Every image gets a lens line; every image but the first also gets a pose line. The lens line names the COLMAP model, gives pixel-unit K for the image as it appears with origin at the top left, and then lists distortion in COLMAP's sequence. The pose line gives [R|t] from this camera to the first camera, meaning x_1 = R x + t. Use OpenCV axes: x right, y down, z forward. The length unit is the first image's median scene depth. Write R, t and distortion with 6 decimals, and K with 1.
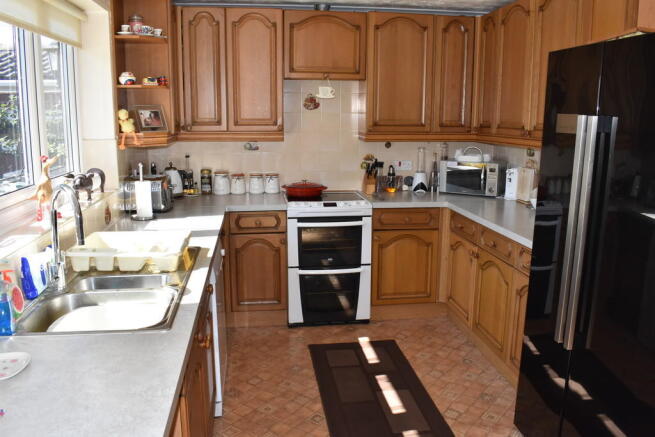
lens RADIAL K [[519.4, 0, 309.5], [0, 519.4, 217.8], [0, 0, 1]] dist [-0.090181, -0.001218]
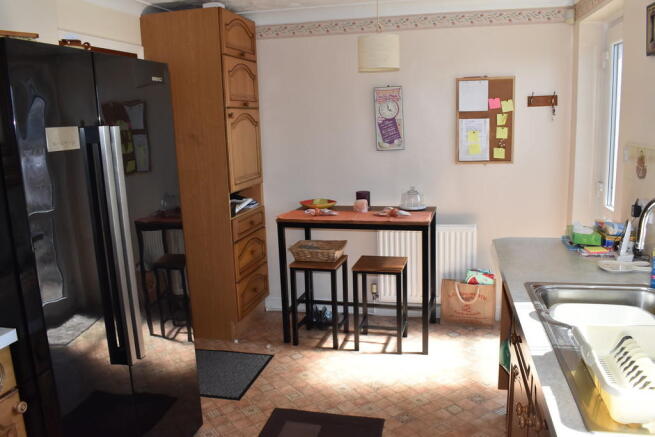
lens RADIAL K [[519.4, 0, 309.5], [0, 519.4, 217.8], [0, 0, 1]] dist [-0.090181, -0.001218]
pose [[-0.934935, -0.028564, 0.353668, -0.174967], [0.111472, 0.922641, 0.369198, -0.347886], [-0.336855, 0.384600, -0.859425, 1.724453]]
